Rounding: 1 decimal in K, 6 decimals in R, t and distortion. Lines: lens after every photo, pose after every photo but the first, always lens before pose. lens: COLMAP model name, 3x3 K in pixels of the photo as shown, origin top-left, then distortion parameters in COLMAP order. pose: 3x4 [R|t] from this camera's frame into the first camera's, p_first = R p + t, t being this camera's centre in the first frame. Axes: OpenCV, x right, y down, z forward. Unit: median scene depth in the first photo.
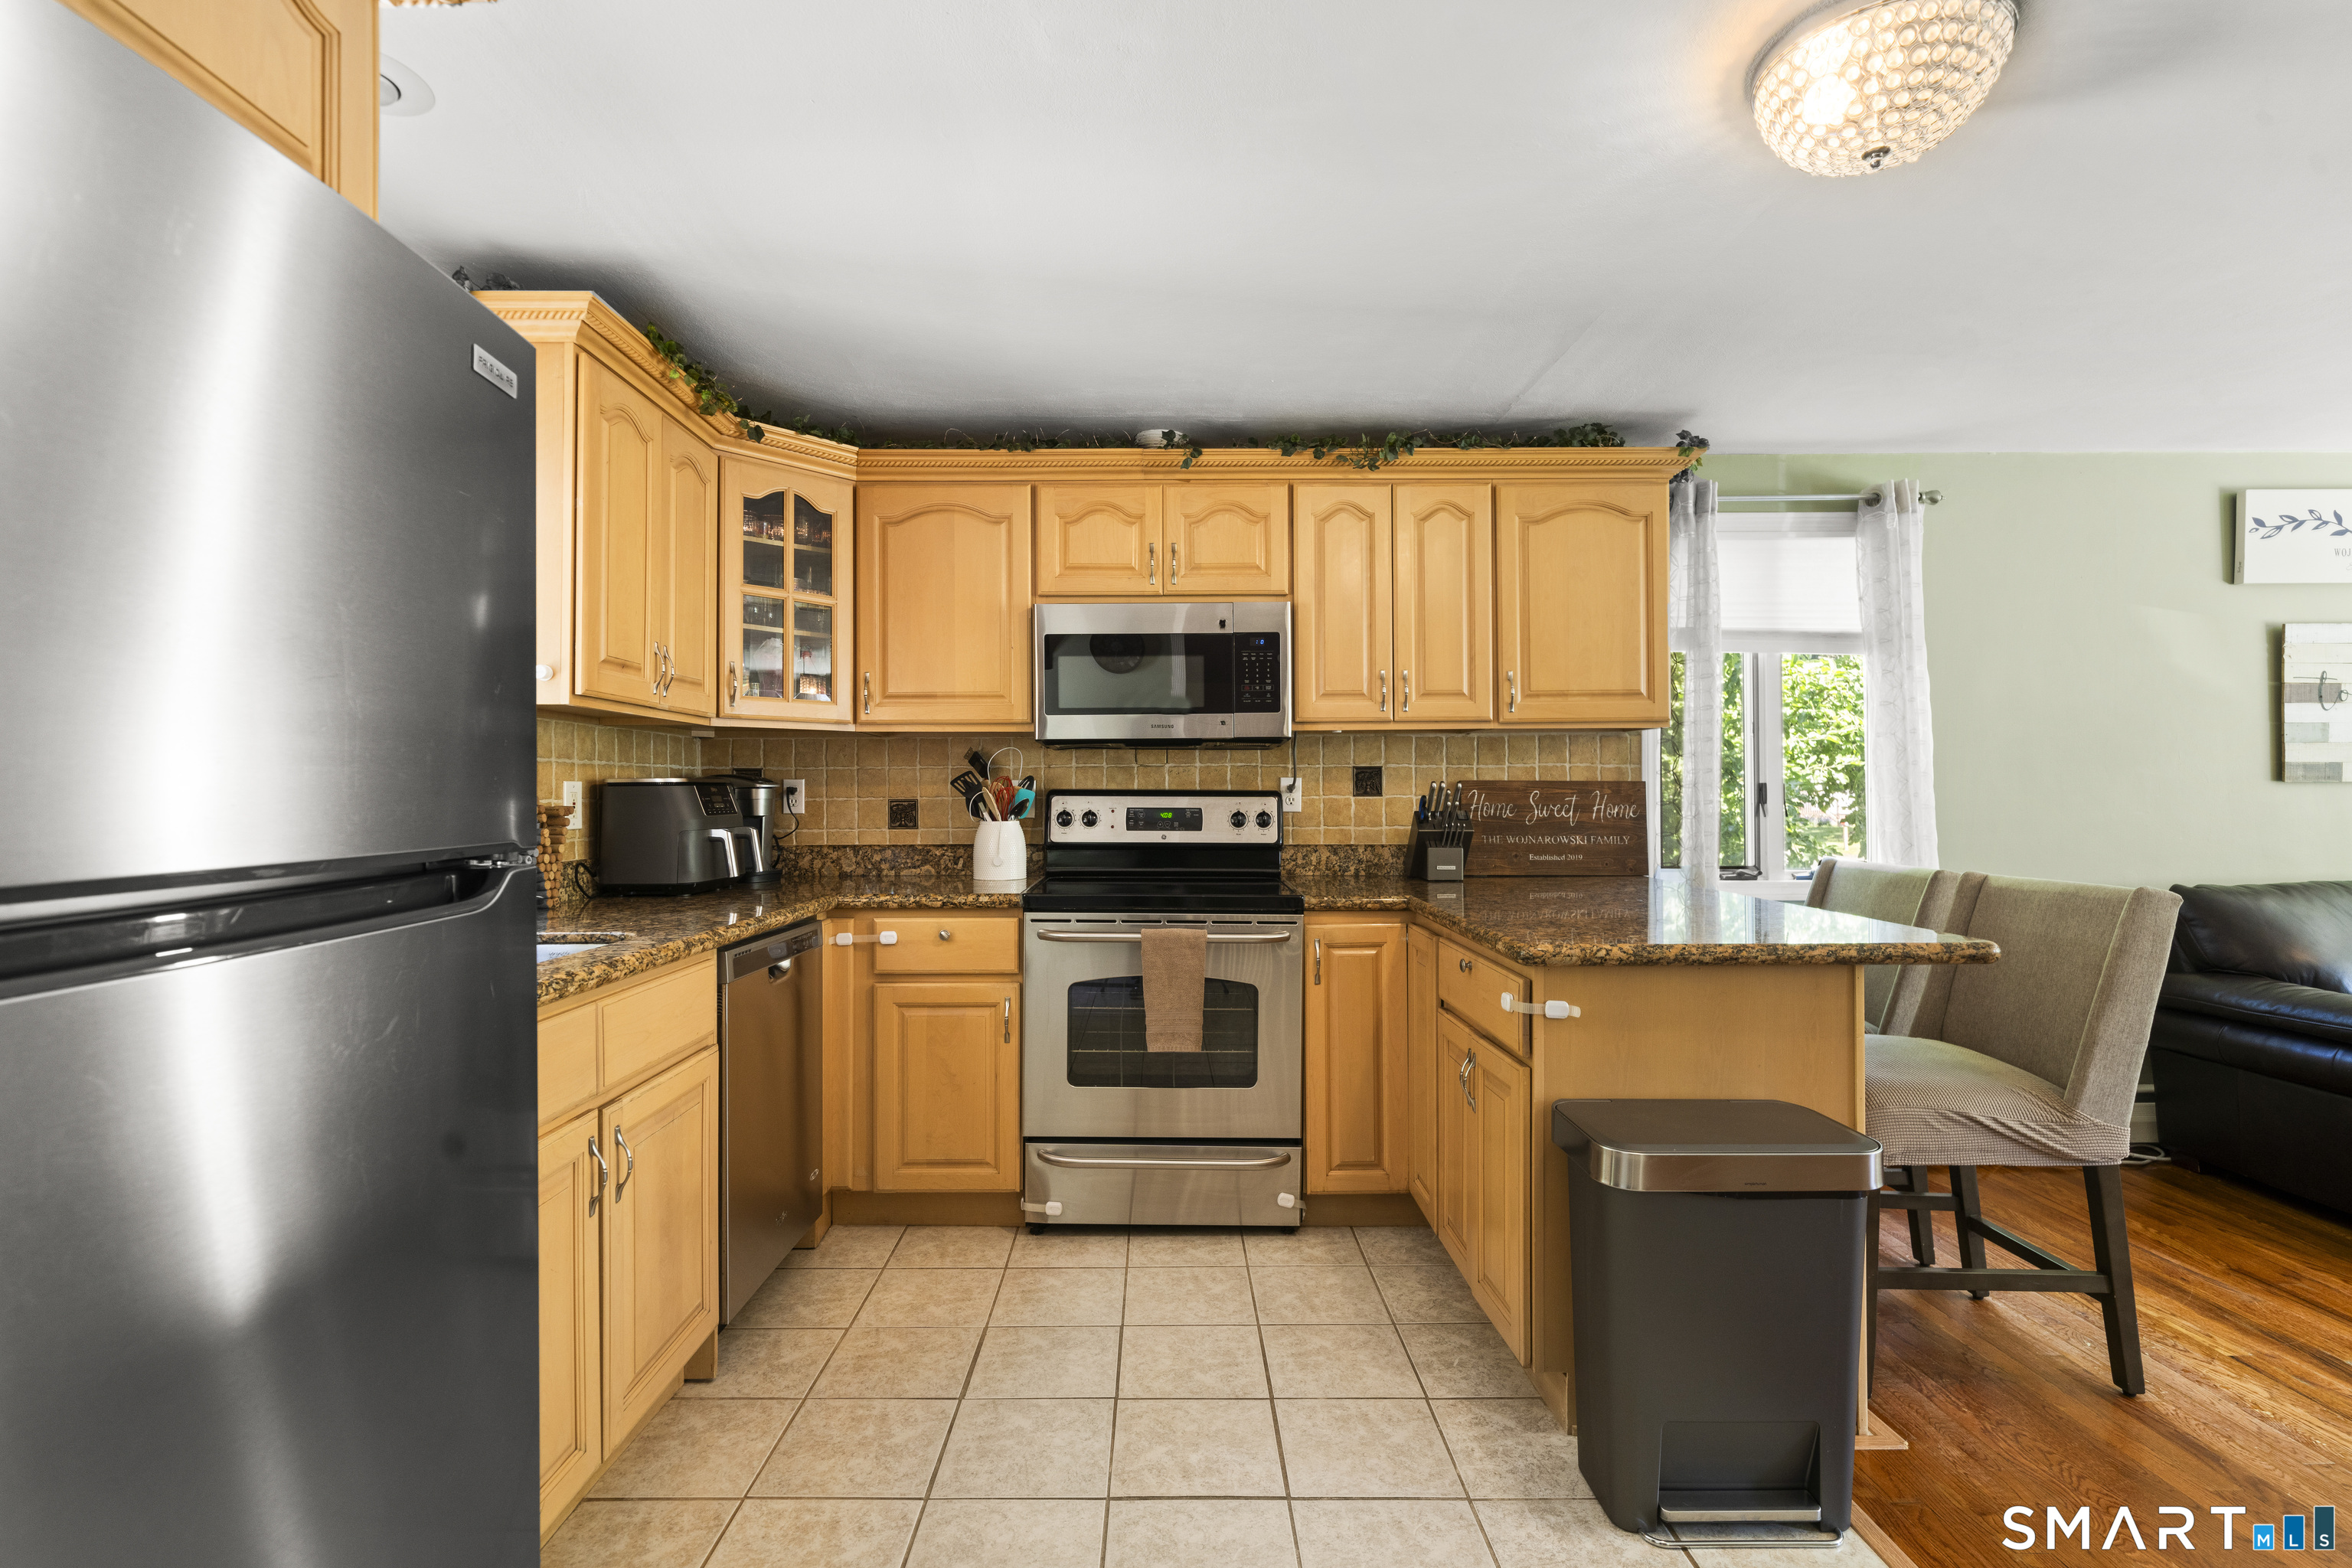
lens RADIAL K [[1076.9, 0, 1175.6], [0, 1076.9, 780.3], [0, 0, 1]] dist [0.000193, 0.000078]
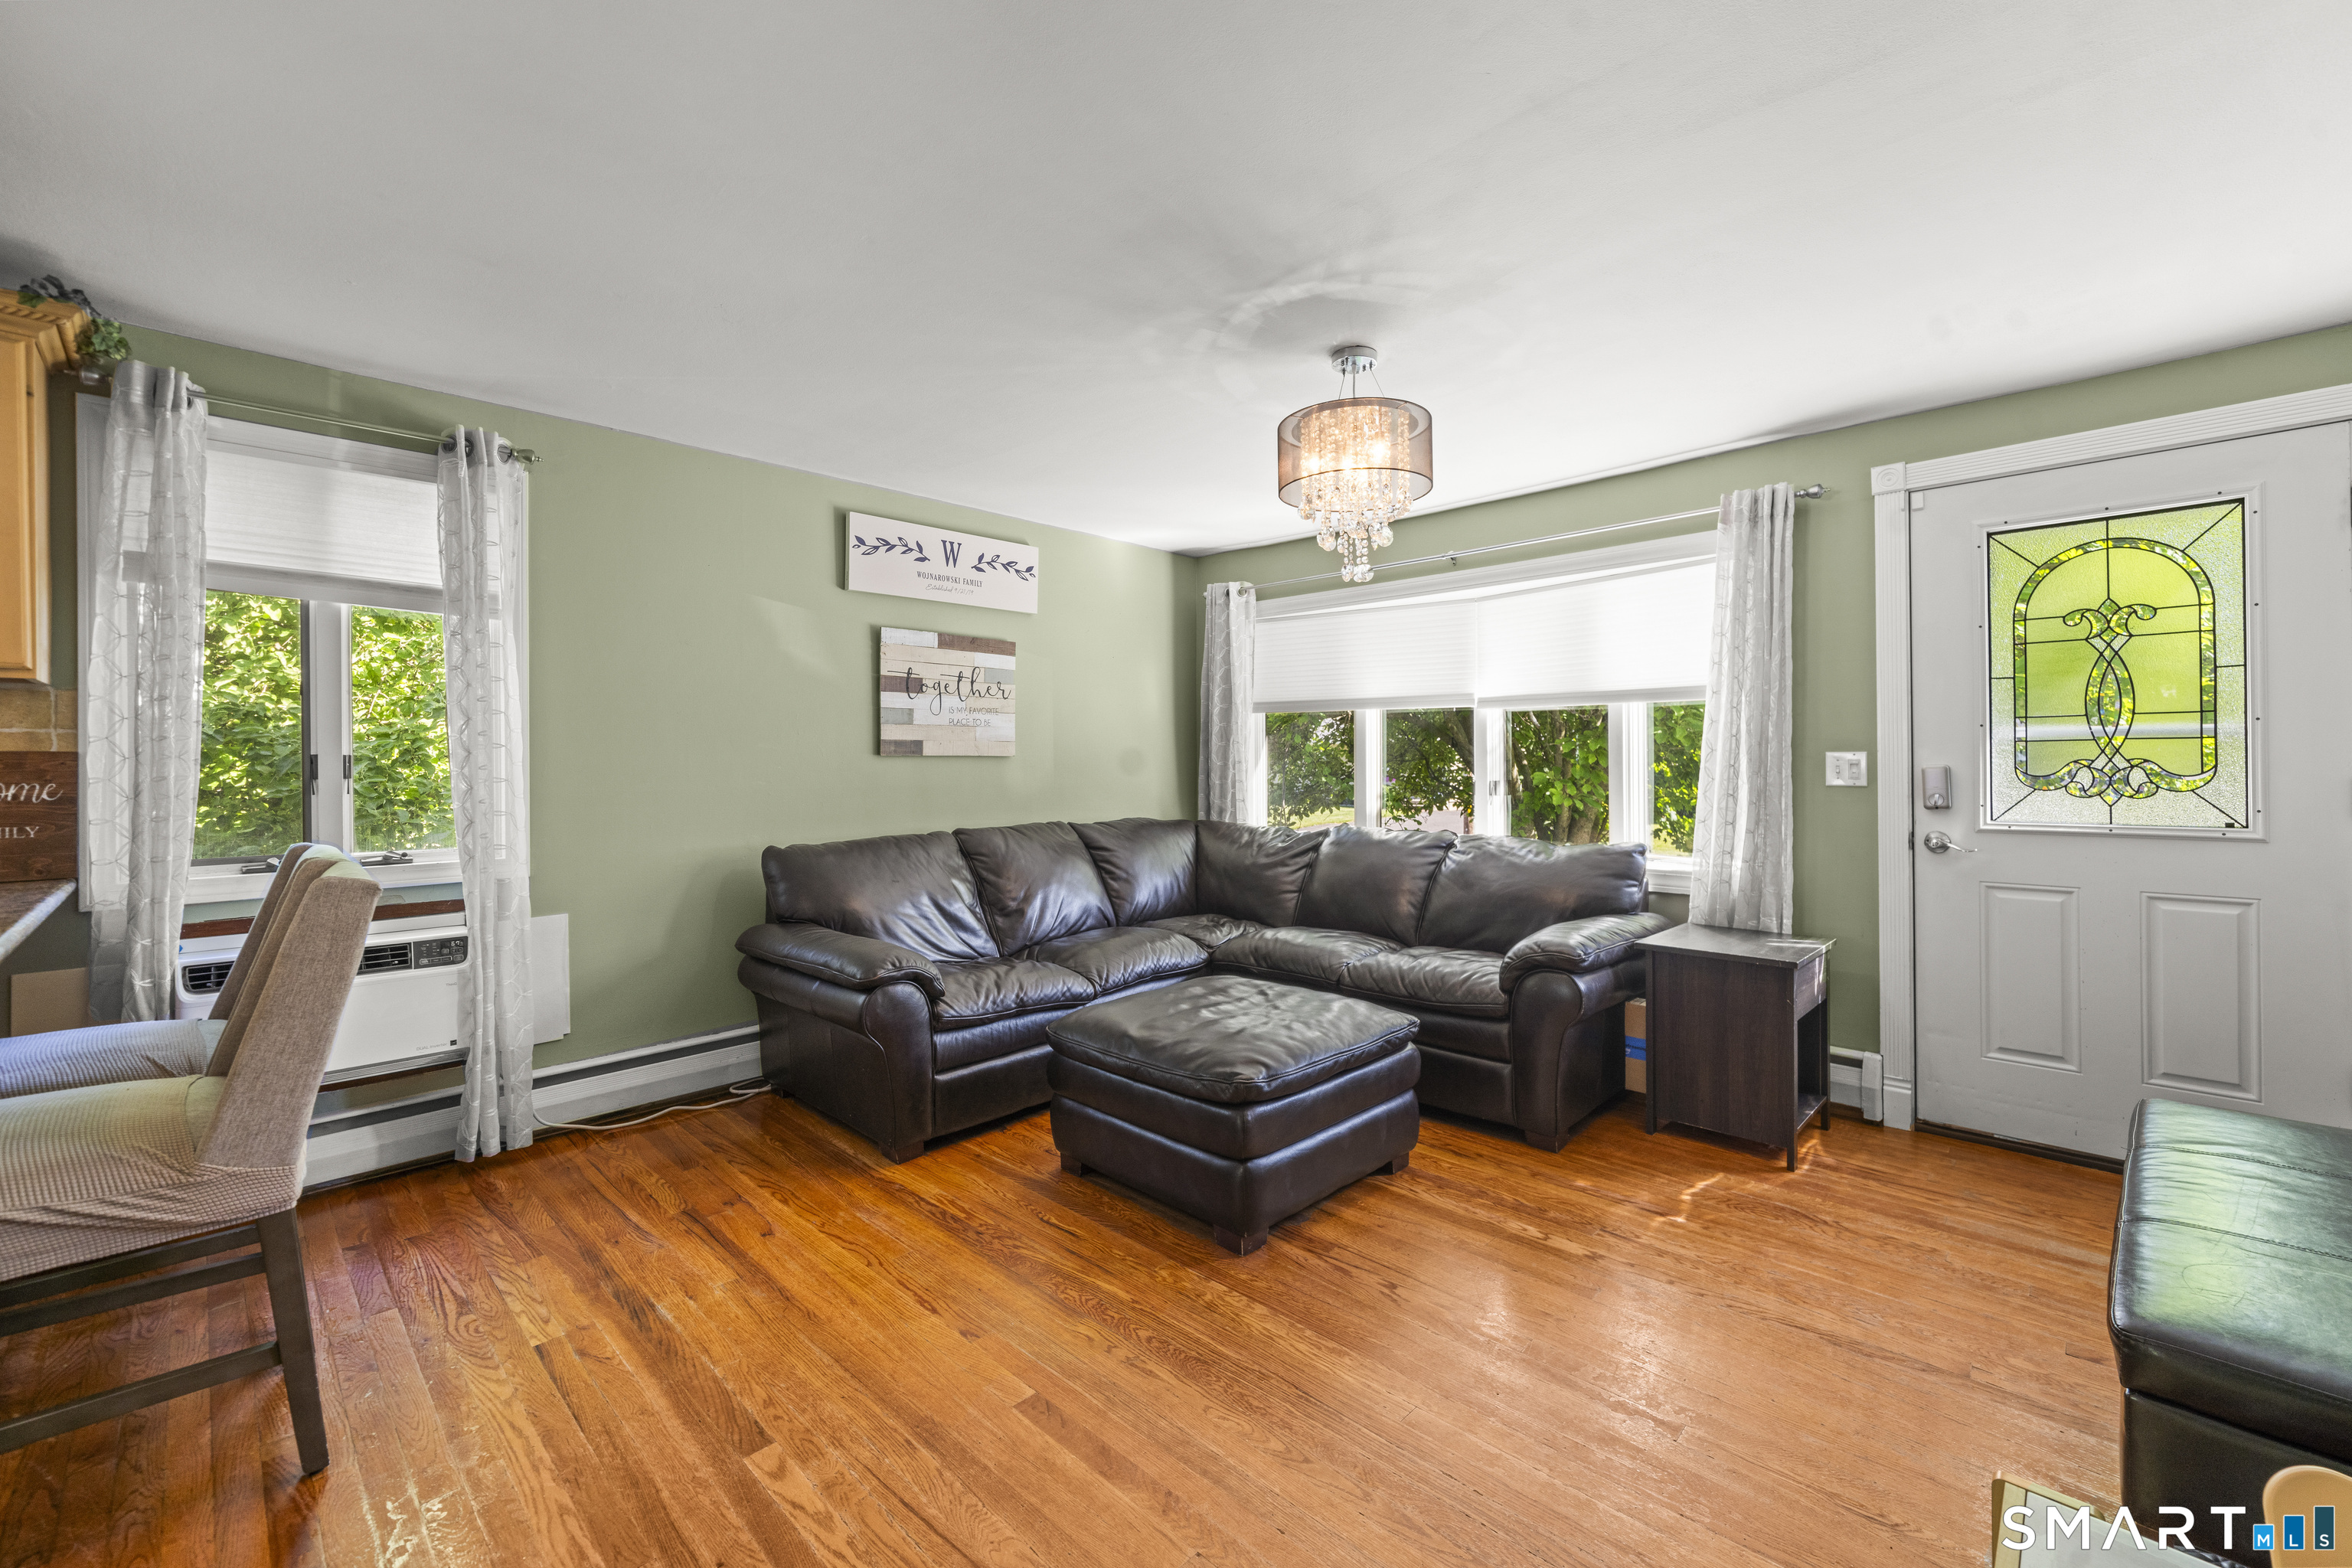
lens RADIAL K [[952.4, 0, 1184.1], [0, 952.4, 758.7], [0, 0, 1]] dist [0.000384, 0.000206]
pose [[0.703292, 0.001264, 0.710900, 0.537266], [-0.005577, 0.999977, 0.003740, -0.001042], [-0.710879, -0.006595, 0.703283, -0.011390]]
